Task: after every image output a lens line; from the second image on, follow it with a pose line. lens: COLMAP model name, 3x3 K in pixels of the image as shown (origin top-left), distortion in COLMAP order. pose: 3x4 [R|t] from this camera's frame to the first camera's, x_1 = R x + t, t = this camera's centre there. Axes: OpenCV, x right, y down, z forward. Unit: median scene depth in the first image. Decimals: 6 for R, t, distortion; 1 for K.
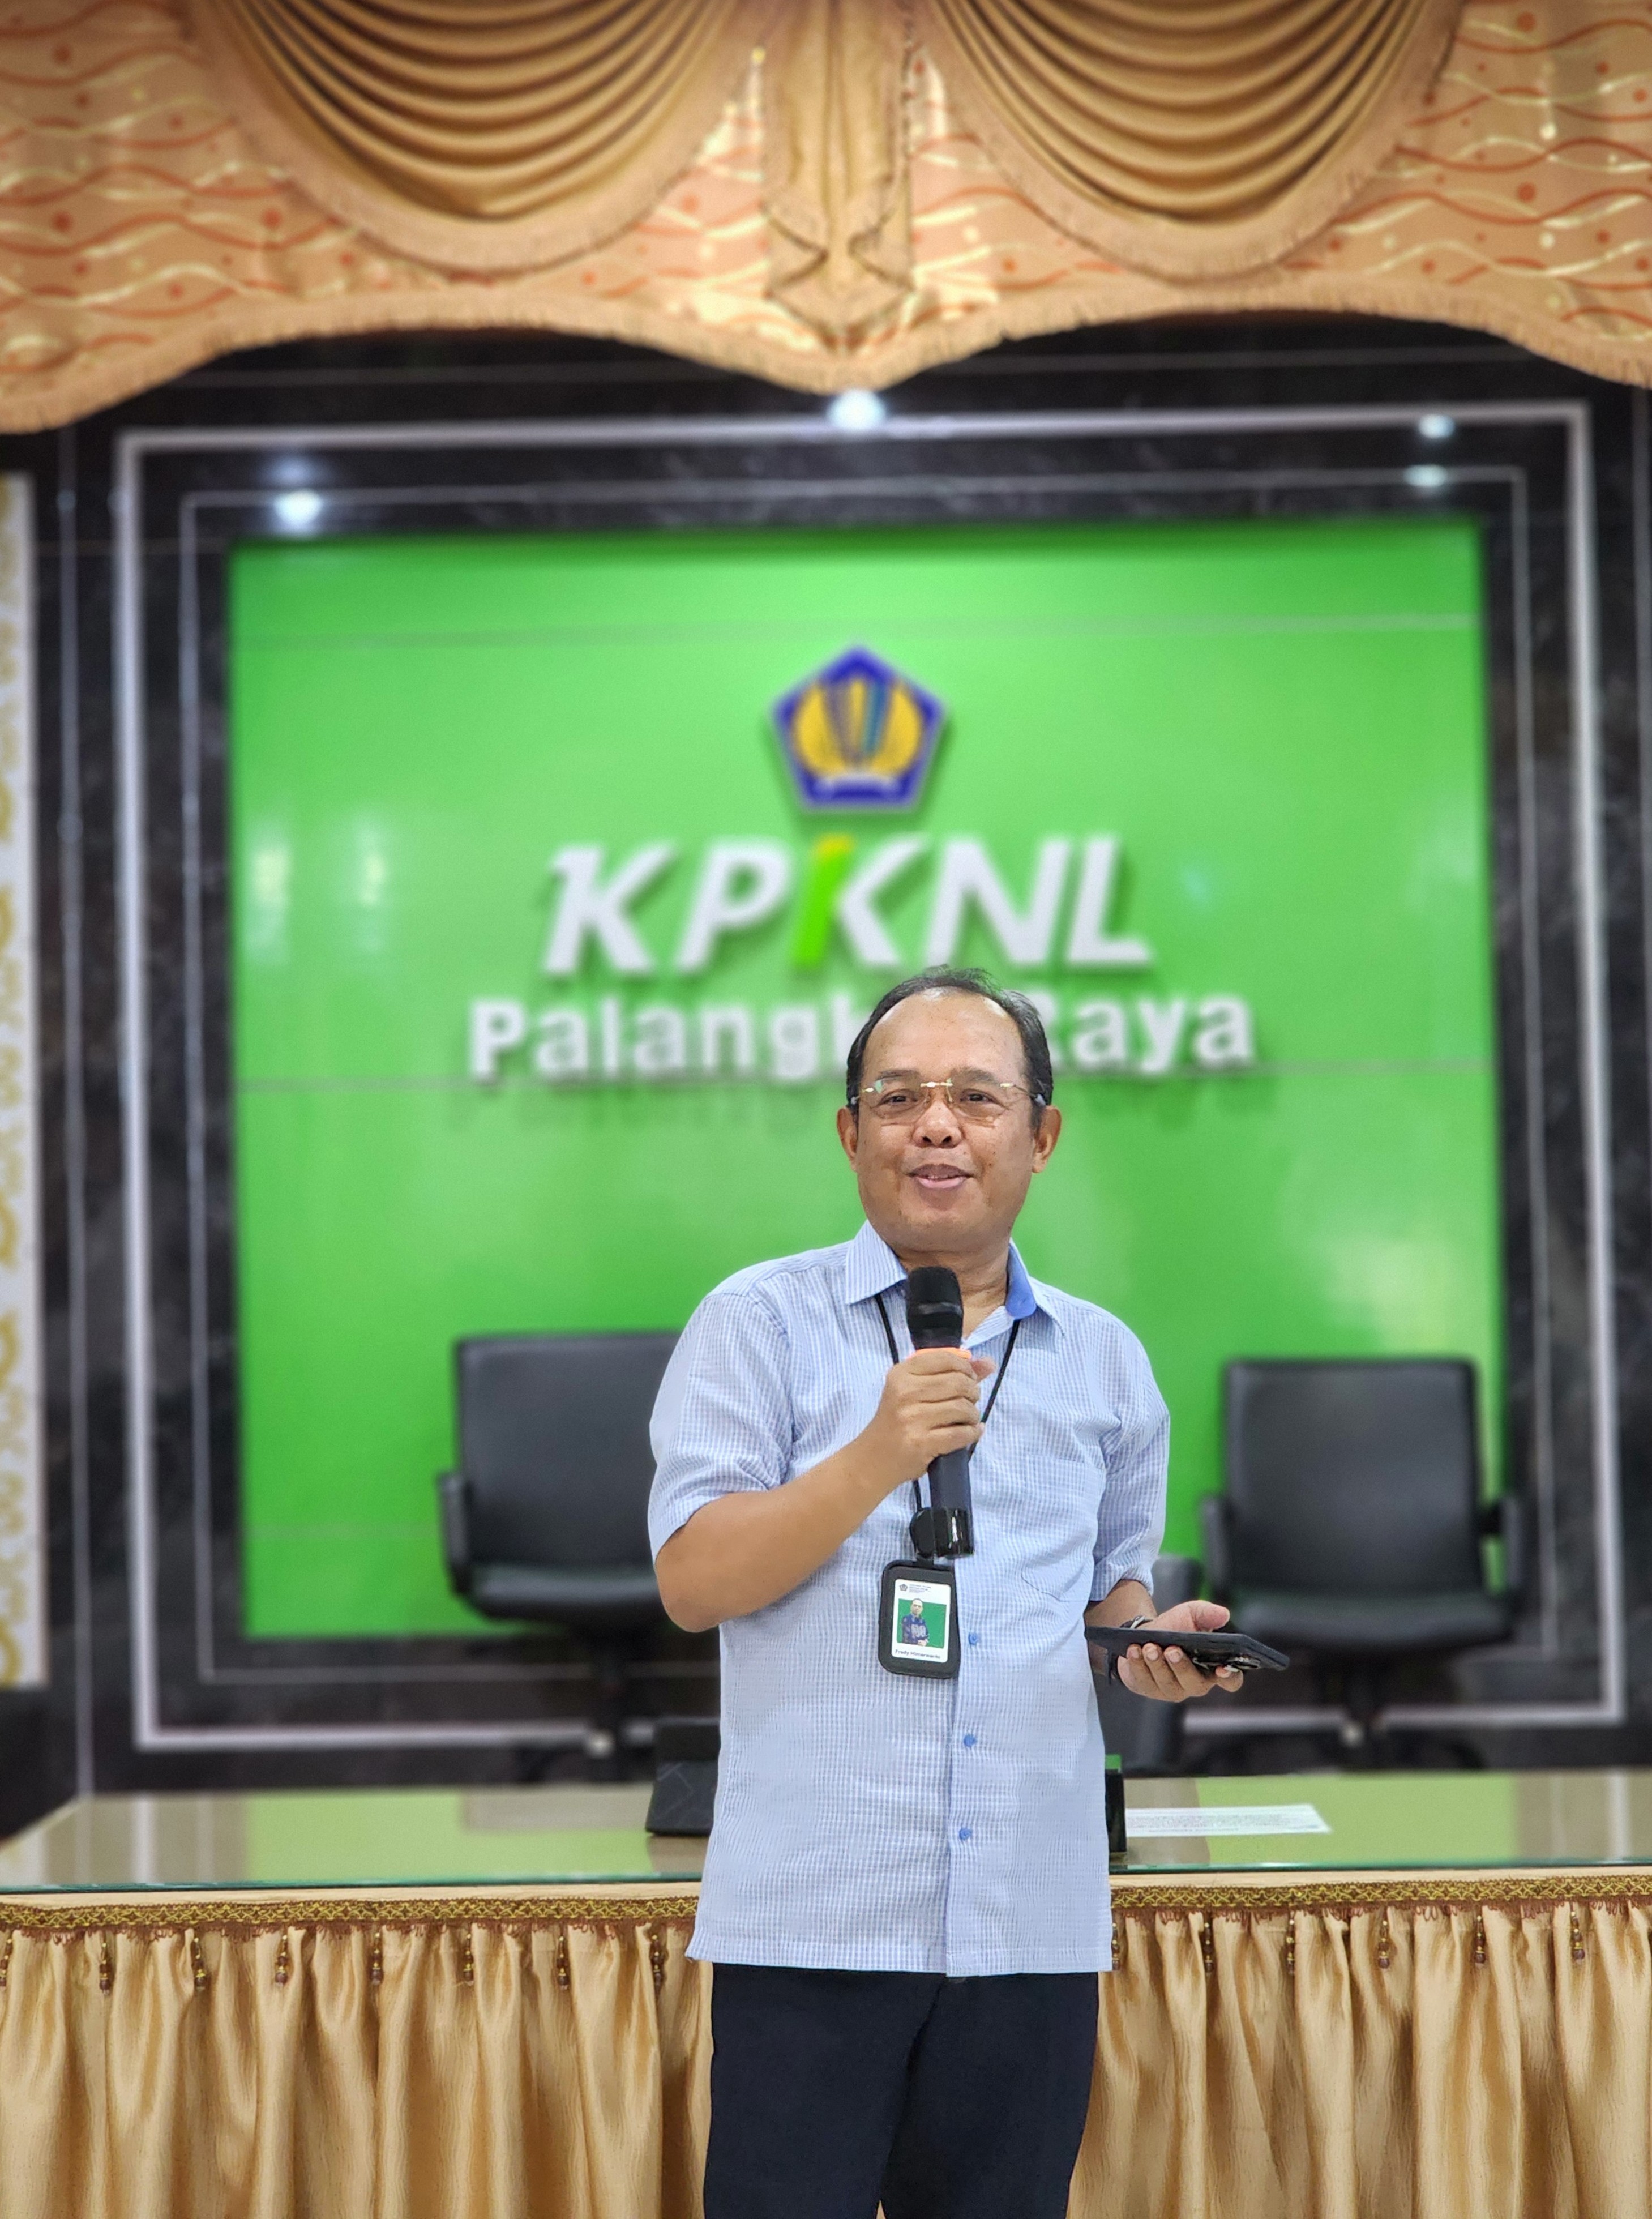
lens RADIAL K [[4490.5, 0, 826.0], [0, 4490.5, 1109.5], [0, 0, 1]] dist [-0.007667, -0.239532]
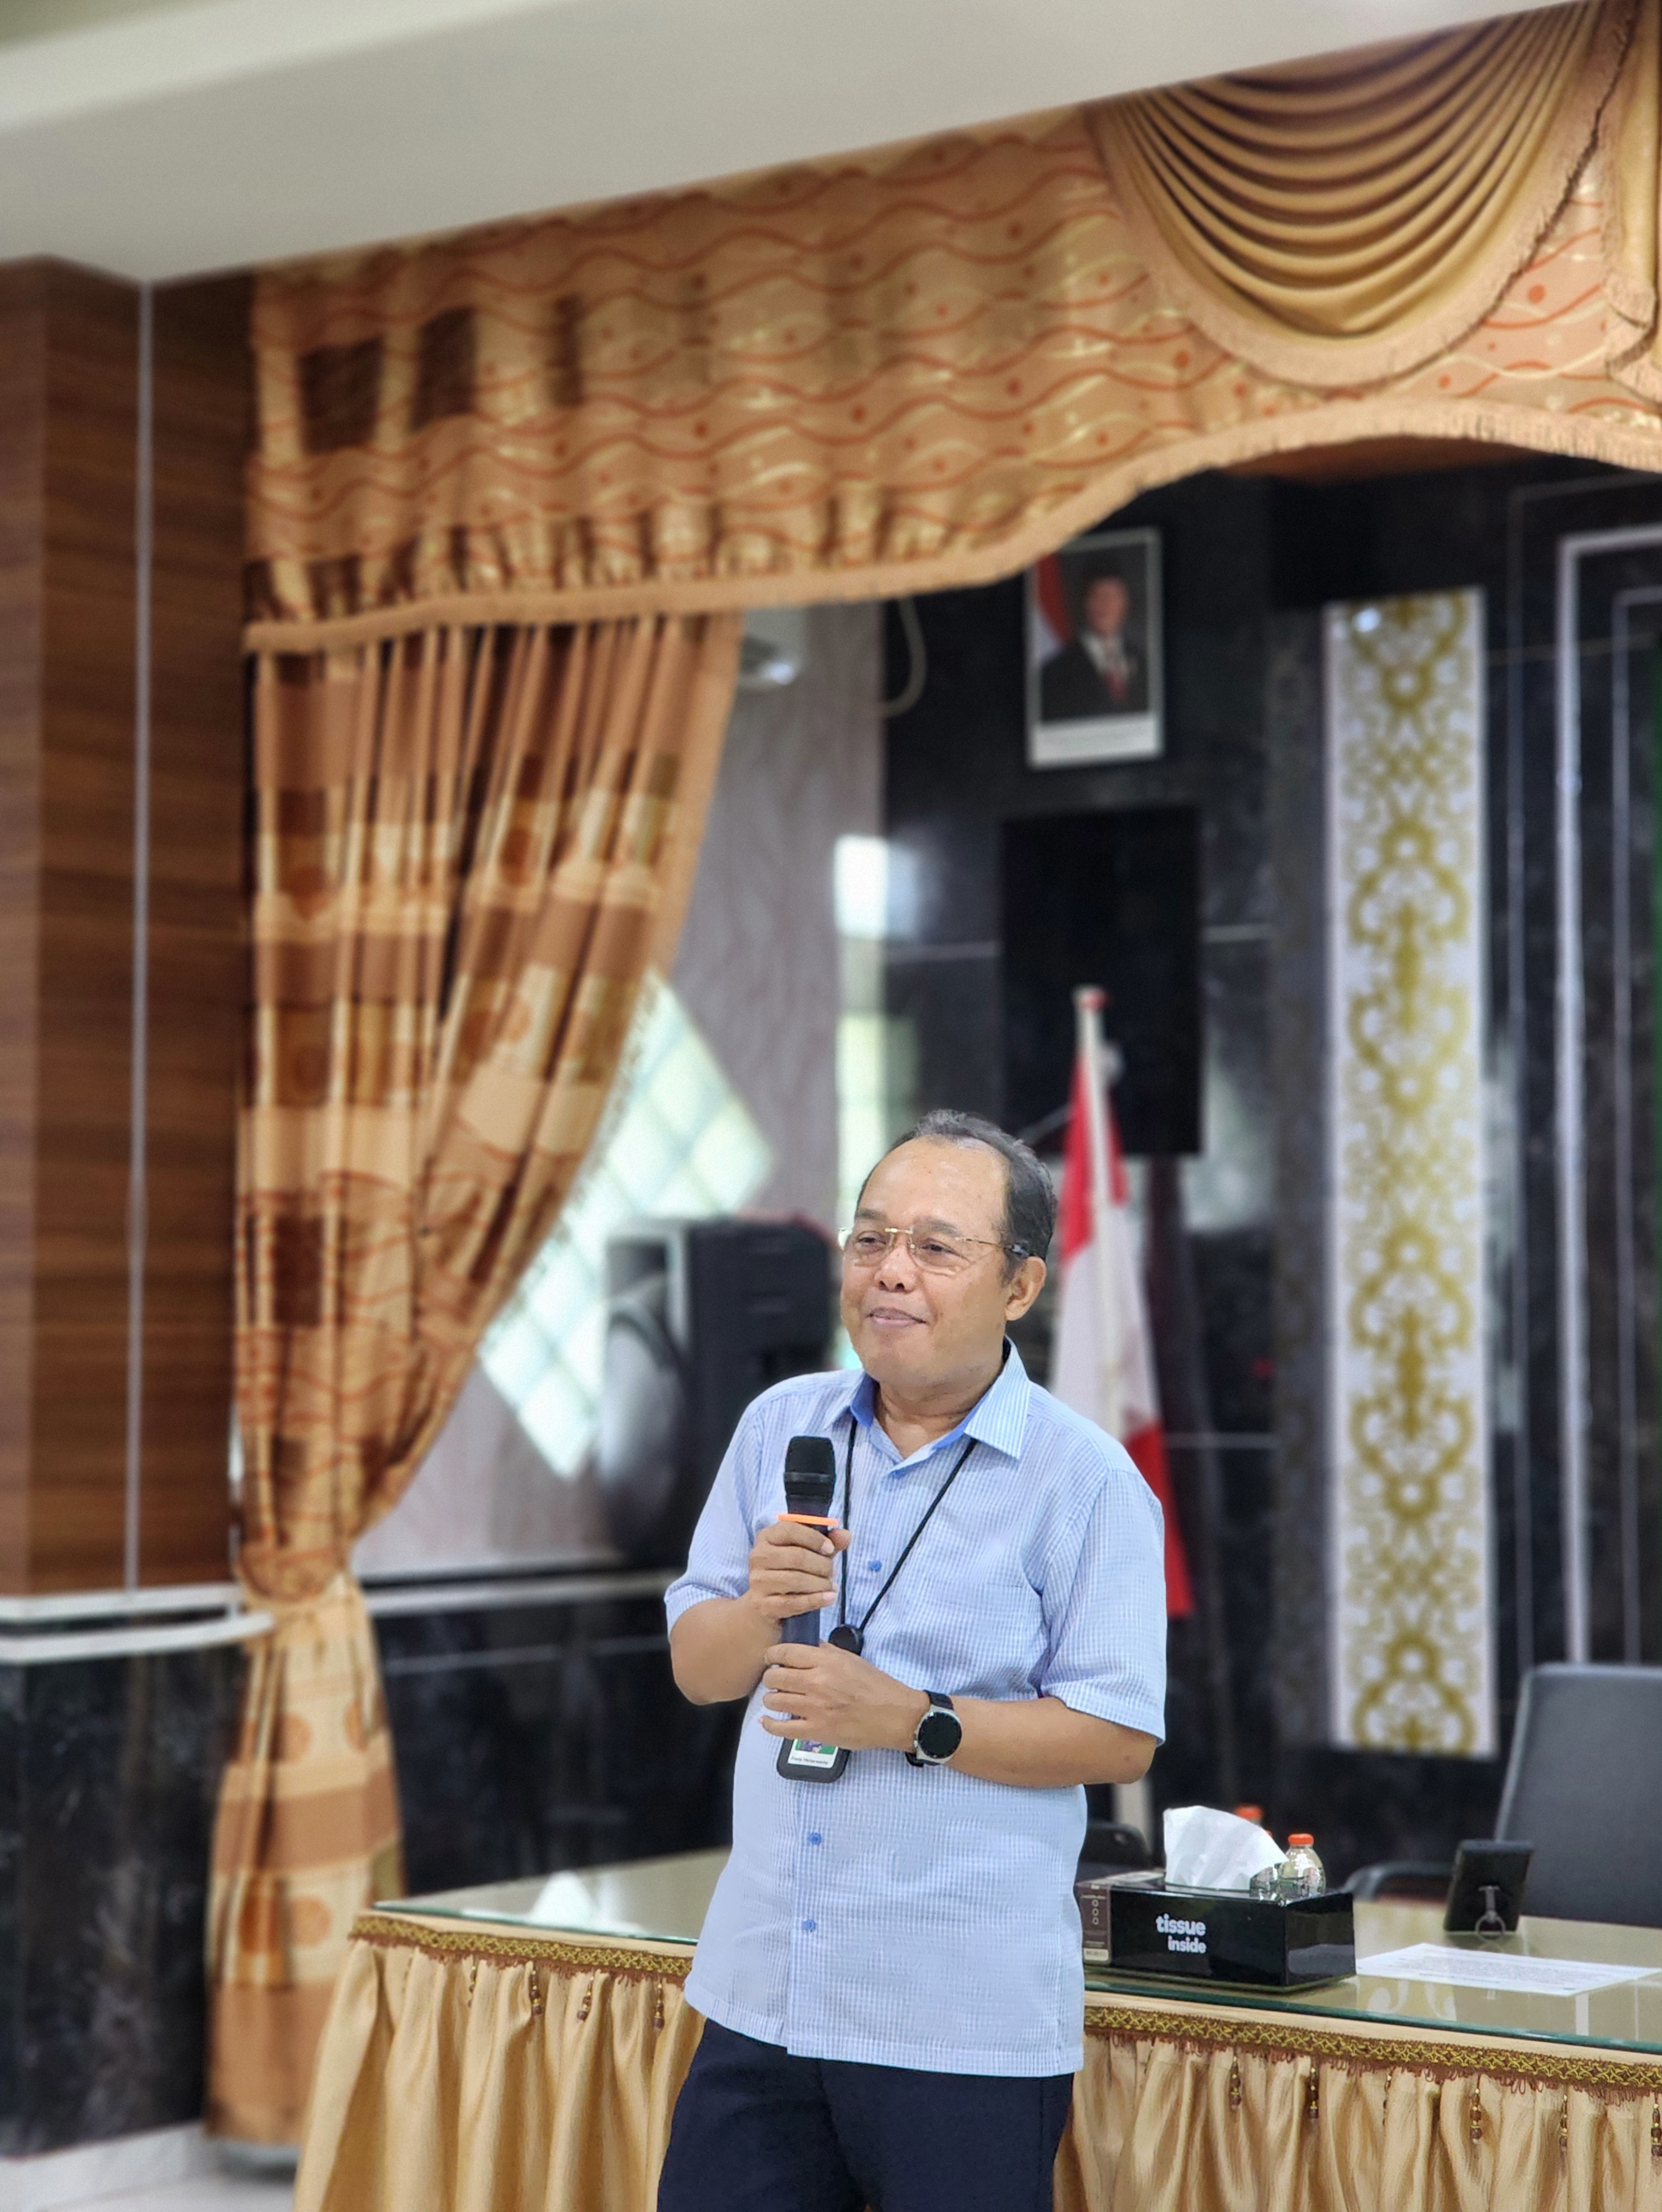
lens RADIAL K [[4421.2, 0, 831.0], [0, 4421.2, 1106.0], [0, 0, 1]] dist [-0.036812, 0.105556]
pose [[0.777363, -0.014014, -0.628896, 0.458098], [0.005838, 0.999869, -0.015064, -0.009254], [0.629025, 0.008039, 0.777343, 0.147549]]
